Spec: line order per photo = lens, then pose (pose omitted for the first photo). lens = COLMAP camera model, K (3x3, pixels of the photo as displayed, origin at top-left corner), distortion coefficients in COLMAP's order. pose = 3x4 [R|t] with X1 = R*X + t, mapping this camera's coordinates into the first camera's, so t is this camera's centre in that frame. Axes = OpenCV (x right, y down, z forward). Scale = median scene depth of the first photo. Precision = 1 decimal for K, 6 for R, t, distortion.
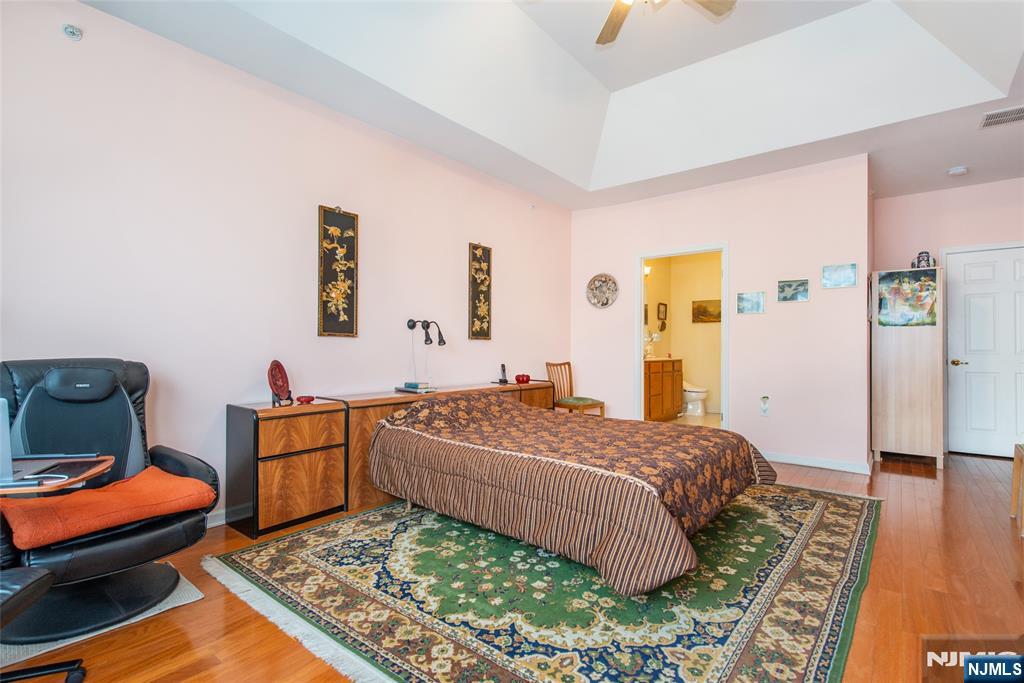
lens RADIAL K [[487.6, 0, 512.0], [0, 487.6, 341.5], [0, 0, 1]] dist [0.000403, 0.000123]
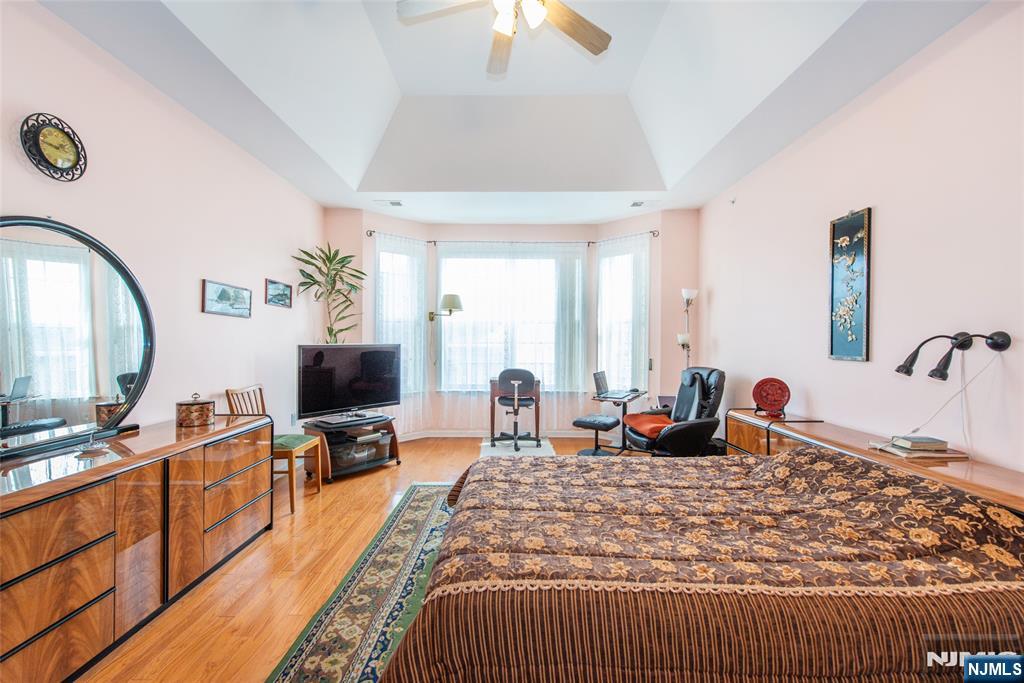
lens RADIAL K [[417.6, 0, 503.8], [0, 417.6, 342.4], [0, 0, 1]] dist [0.011873, -0.000117]
pose [[-0.789720, 0.001782, -0.613465, 1.044664], [0.007193, 0.999954, -0.006355, -0.070347], [0.613425, -0.009431, -0.789697, 2.128885]]
